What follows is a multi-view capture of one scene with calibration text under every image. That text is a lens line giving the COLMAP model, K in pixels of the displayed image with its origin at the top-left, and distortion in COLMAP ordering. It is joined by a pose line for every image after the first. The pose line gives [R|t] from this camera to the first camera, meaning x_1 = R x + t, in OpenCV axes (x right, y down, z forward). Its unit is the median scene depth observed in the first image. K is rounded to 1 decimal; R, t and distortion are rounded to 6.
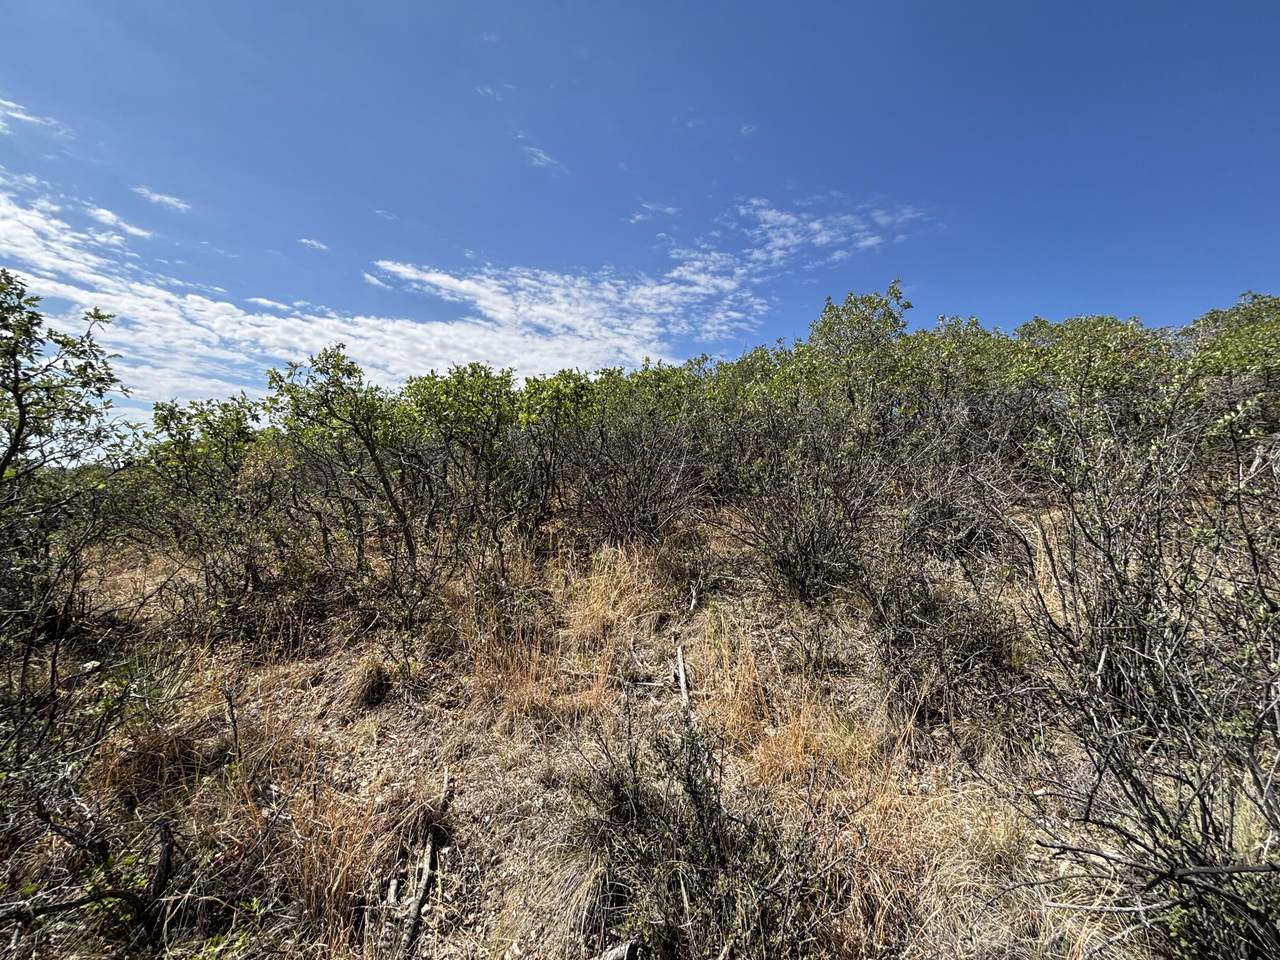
lens RADIAL K [[510.4, 0, 640.0], [0, 510.4, 480.0], [0, 0, 1]] dist [-0.001001, 0.000733]
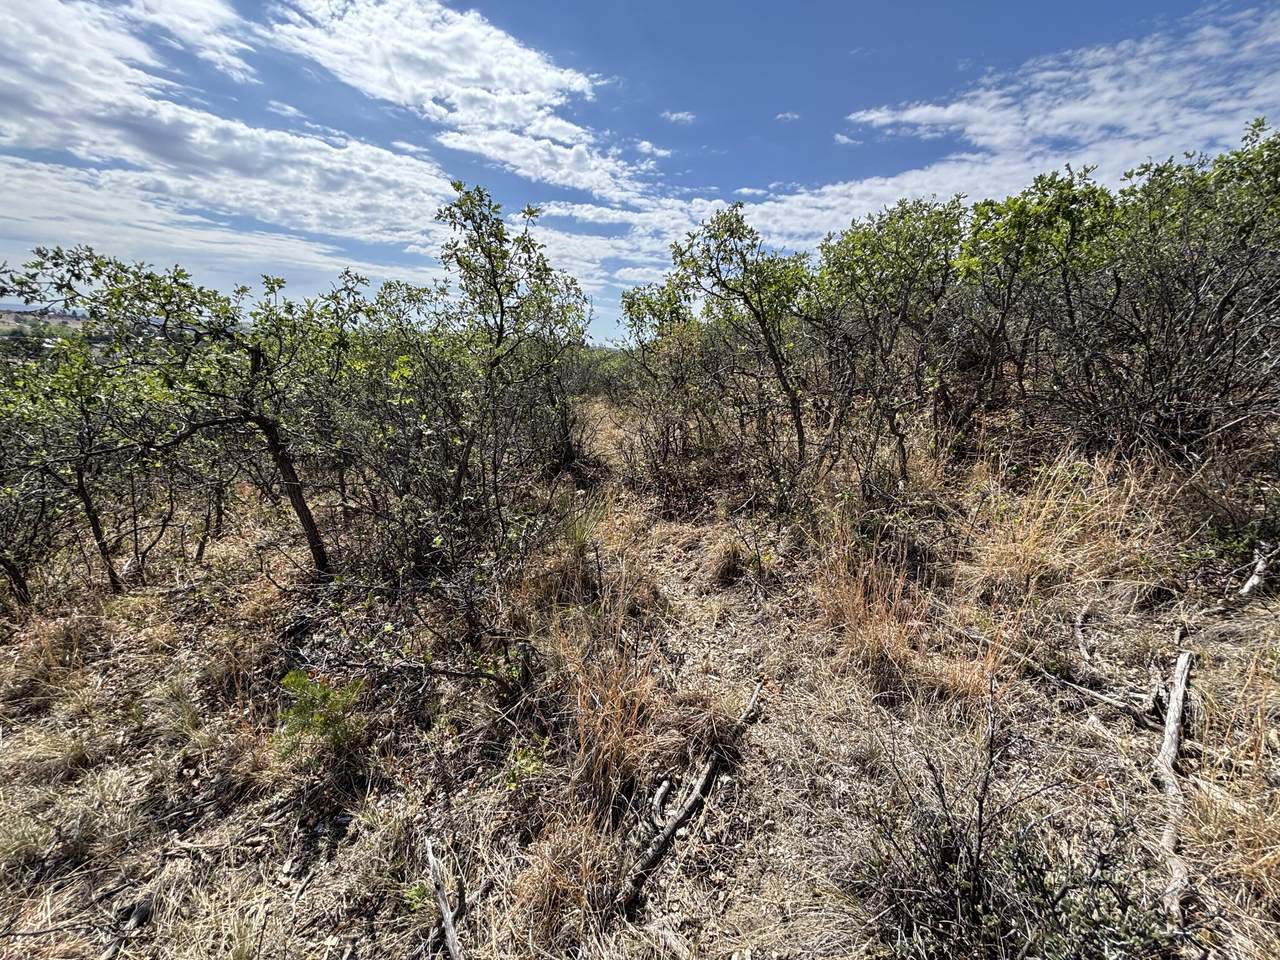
lens RADIAL K [[510.4, 0, 640.0], [0, 510.4, 480.0], [0, 0, 1]] dist [-0.001001, 0.000733]
pose [[0.679830, 0.167786, -0.713918, 0.039672], [0.004632, 0.972475, 0.232963, 0.004703], [0.733355, -0.161682, 0.660341, 0.222831]]
